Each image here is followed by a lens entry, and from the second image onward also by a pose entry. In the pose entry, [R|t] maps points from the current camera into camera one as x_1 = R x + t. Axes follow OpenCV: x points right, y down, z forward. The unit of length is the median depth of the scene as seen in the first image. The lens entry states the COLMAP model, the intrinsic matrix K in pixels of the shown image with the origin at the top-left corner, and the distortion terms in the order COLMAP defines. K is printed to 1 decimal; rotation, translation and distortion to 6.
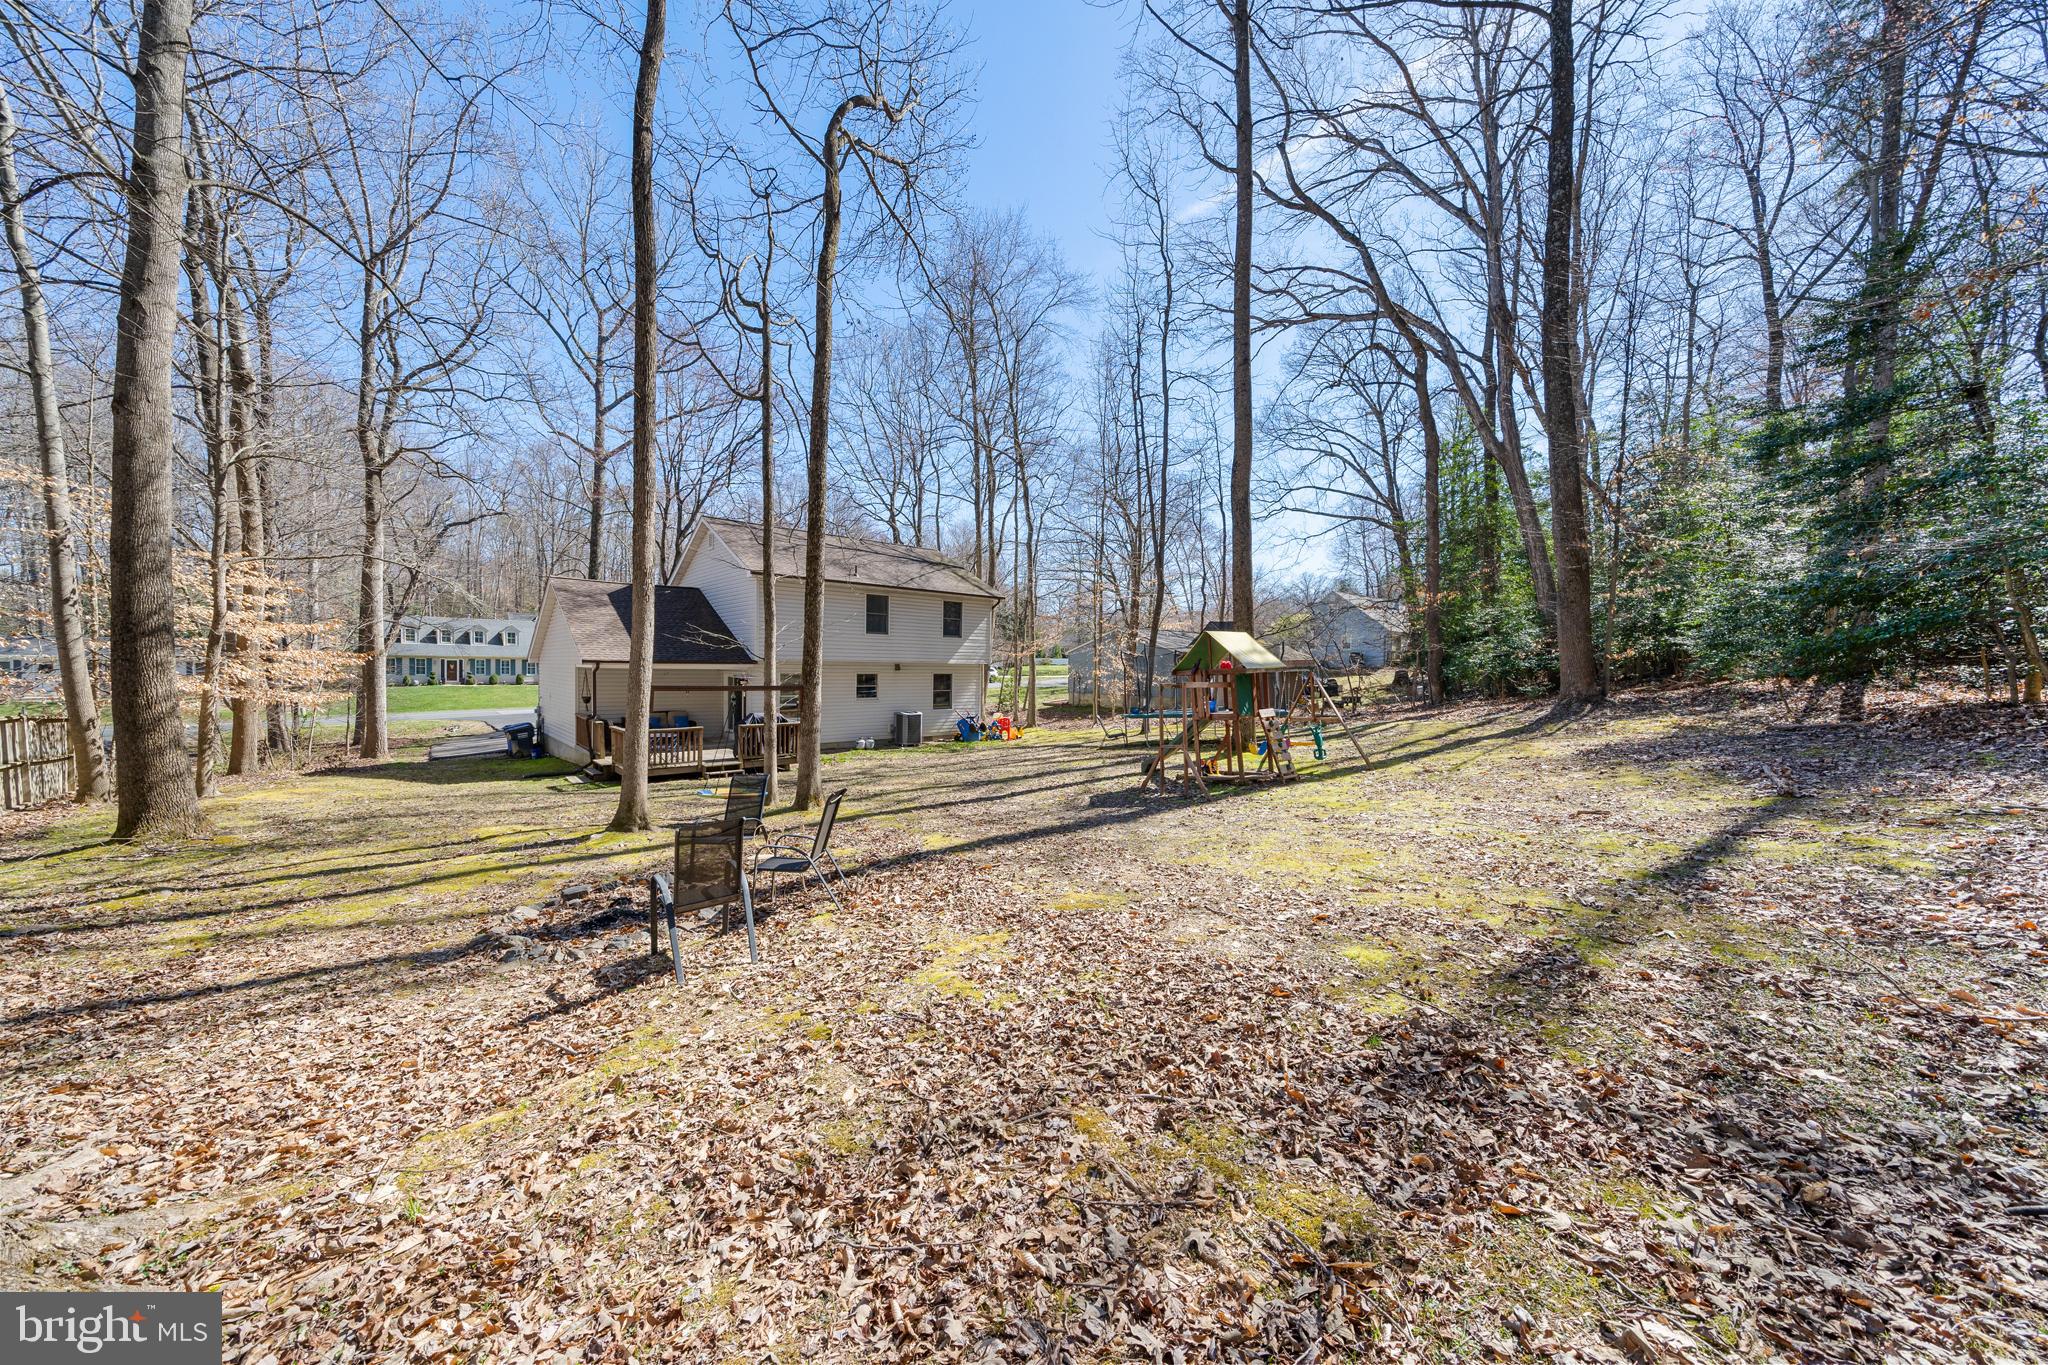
lens RADIAL K [[709.9, 0, 1027.8], [0, 709.9, 680.8], [0, 0, 1]] dist [-0.006051, 0.000061]
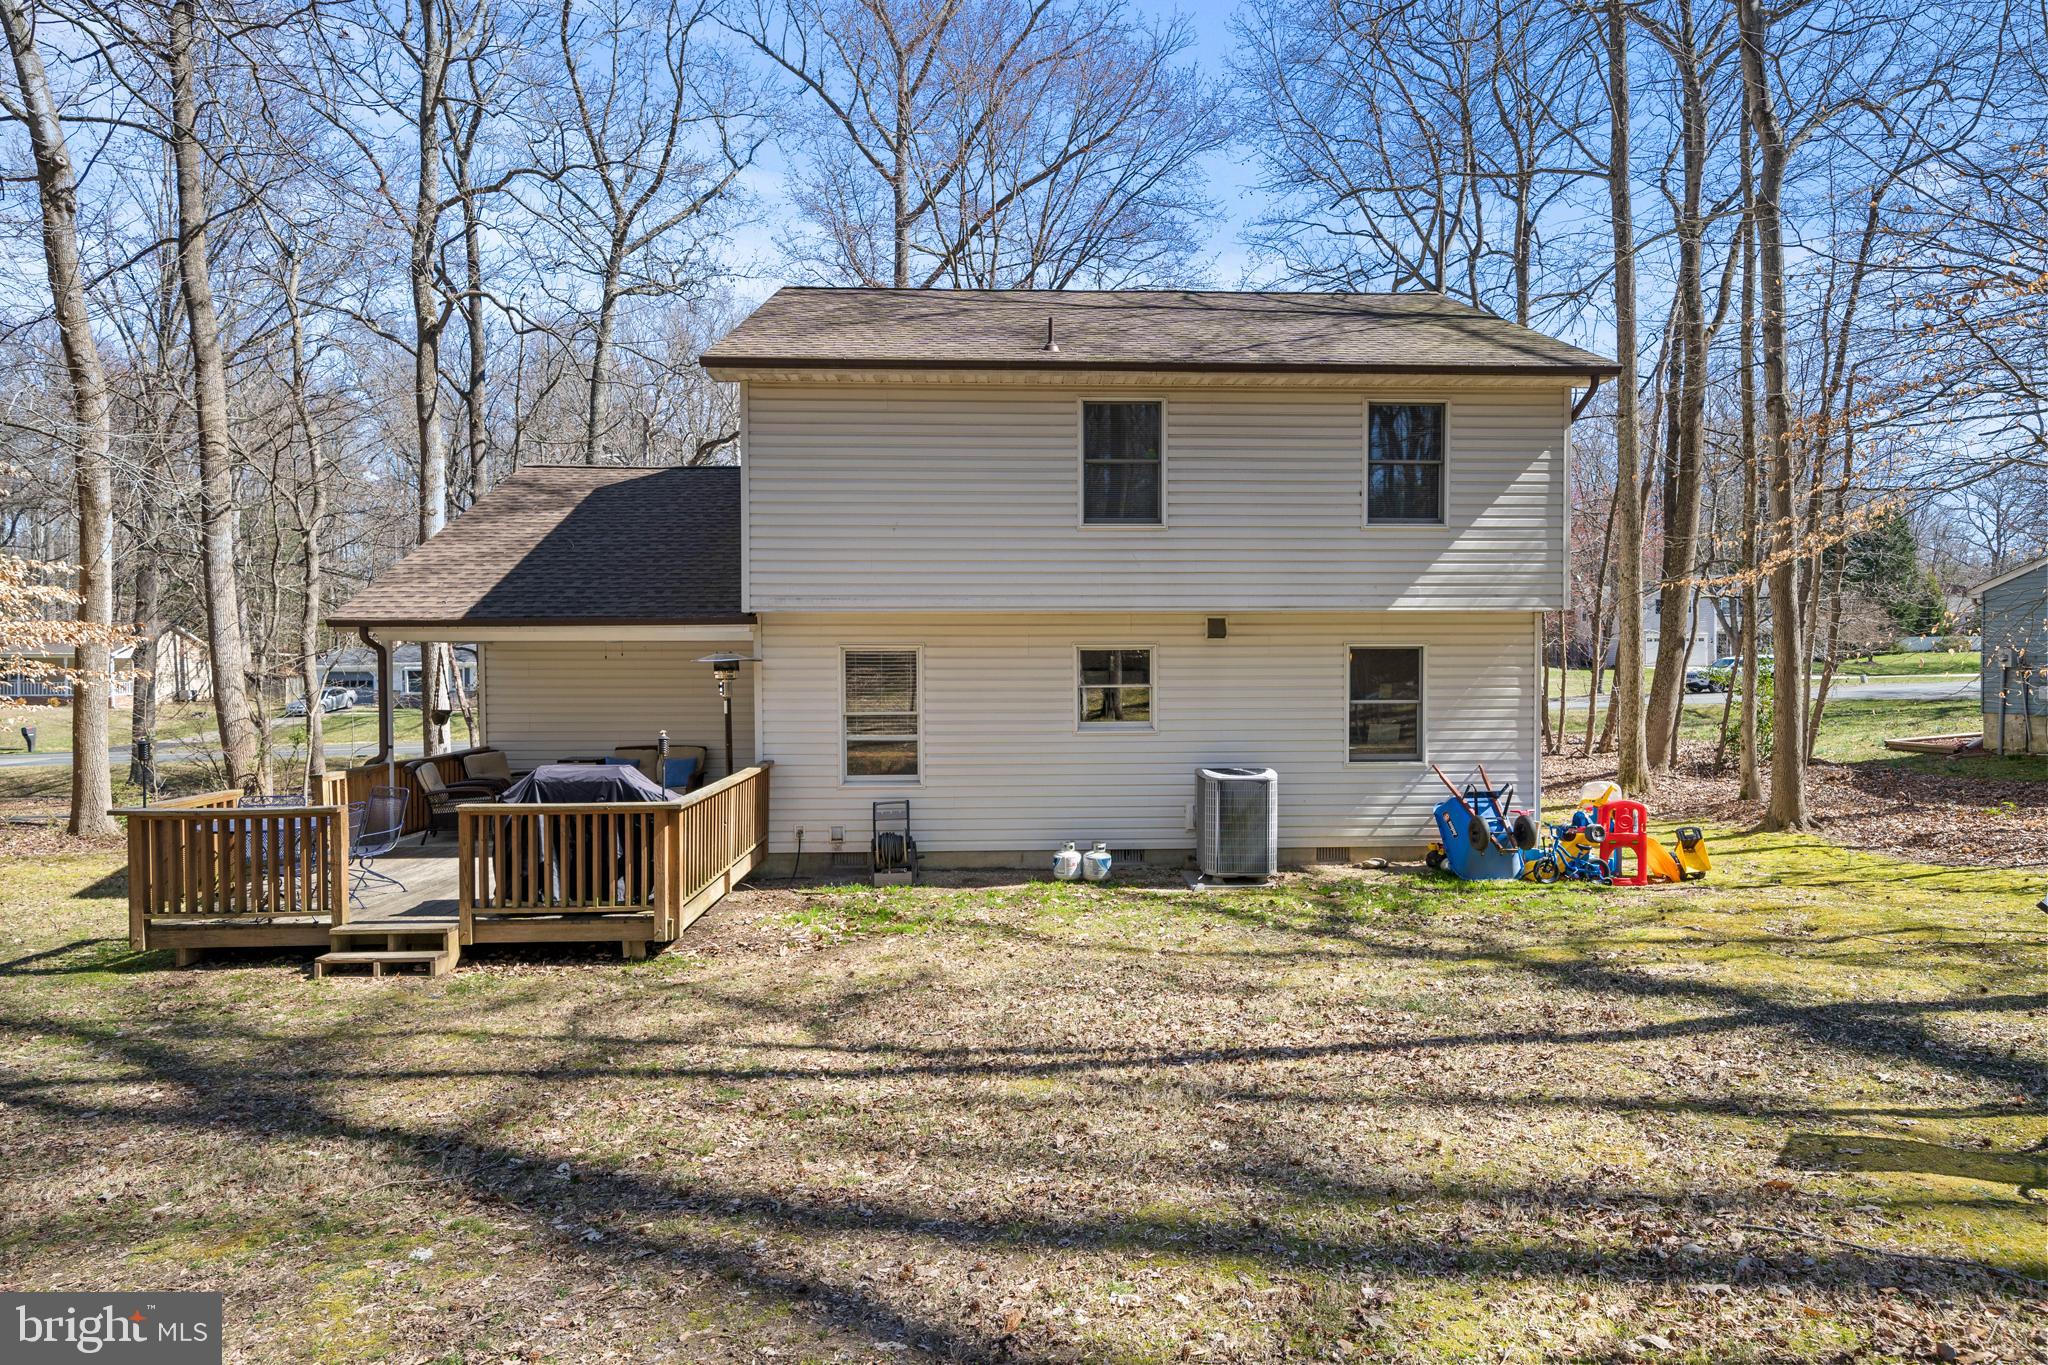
lens RADIAL K [[1088.6, 0, 1024.0], [0, 1088.6, 682.5], [0, 0, 1]] dist [-0.001487, -0.000242]
pose [[0.780781, -0.003824, -0.624793, 0.052342], [-0.001538, 0.999966, -0.008042, 0.009022], [0.624803, 0.007240, 0.780749, 0.535476]]
